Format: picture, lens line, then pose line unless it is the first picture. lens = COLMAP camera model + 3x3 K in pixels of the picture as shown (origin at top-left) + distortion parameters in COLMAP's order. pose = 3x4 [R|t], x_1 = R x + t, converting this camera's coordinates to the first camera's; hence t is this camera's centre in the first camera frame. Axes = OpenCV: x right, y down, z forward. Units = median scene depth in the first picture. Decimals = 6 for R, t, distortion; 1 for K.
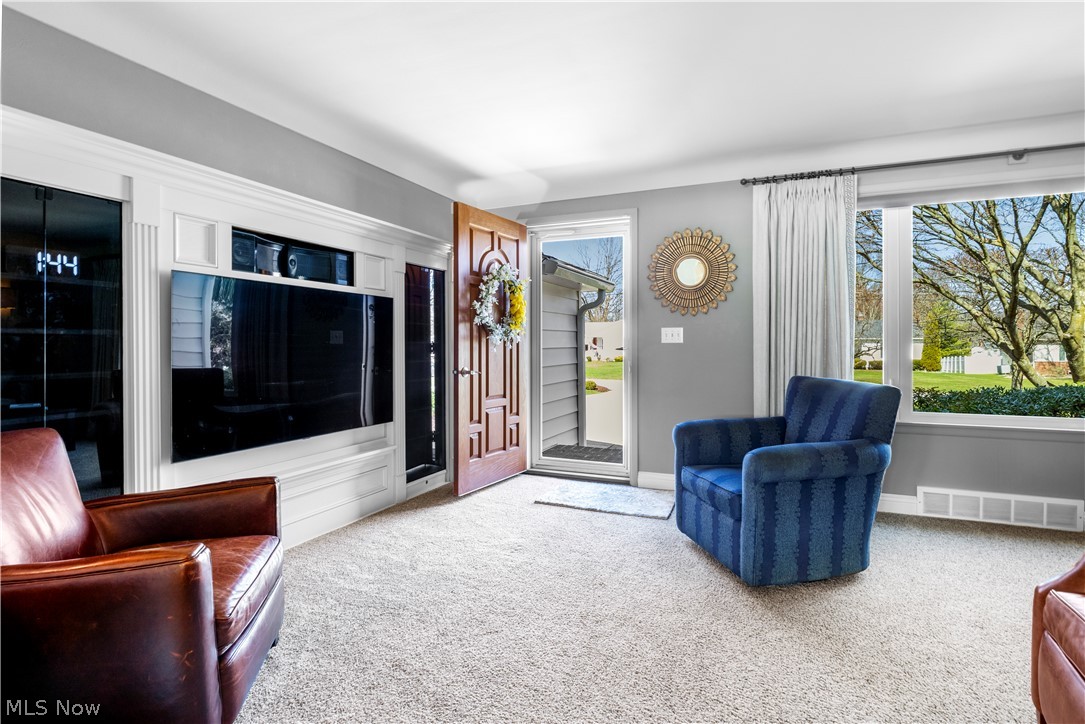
lens RADIAL K [[530.6, 0, 541.3], [0, 530.6, 348.1], [0, 0, 1]] dist [-0.020428, 0.000016]
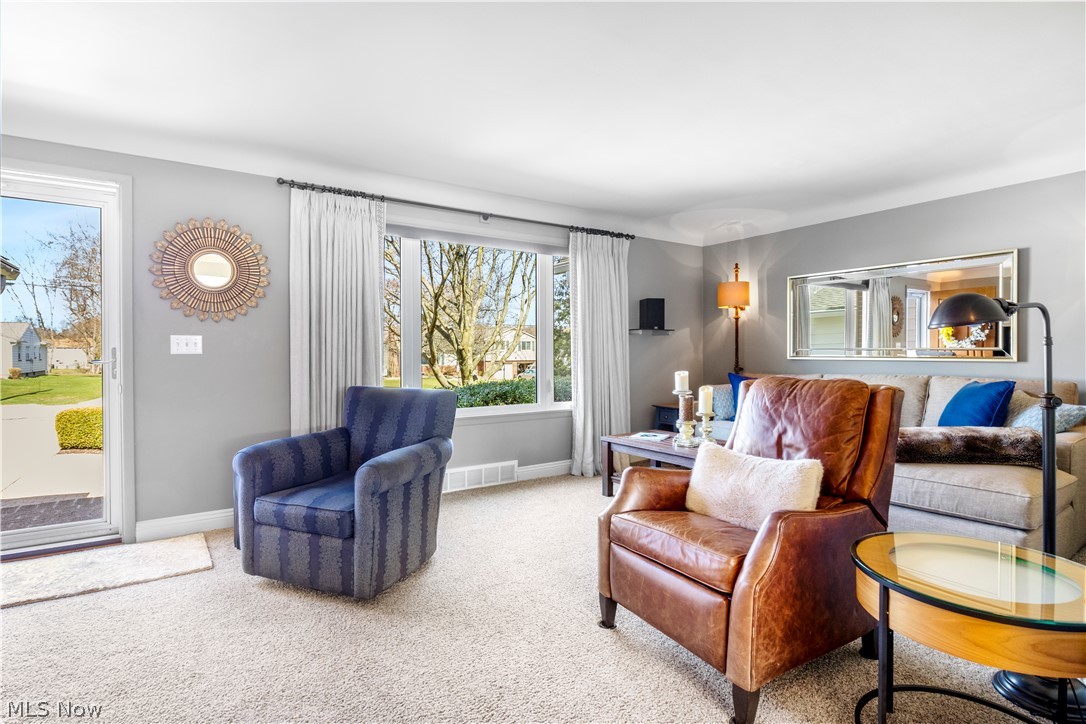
lens RADIAL K [[532.0, 0, 527.6], [0, 532.0, 358.4], [0, 0, 1]] dist [-0.021463, 0.000130]
pose [[0.530490, -0.009609, 0.847637, -0.193084], [0.007827, 0.999949, 0.006437, -0.004853], [-0.847655, 0.003220, 0.530538, 0.146234]]
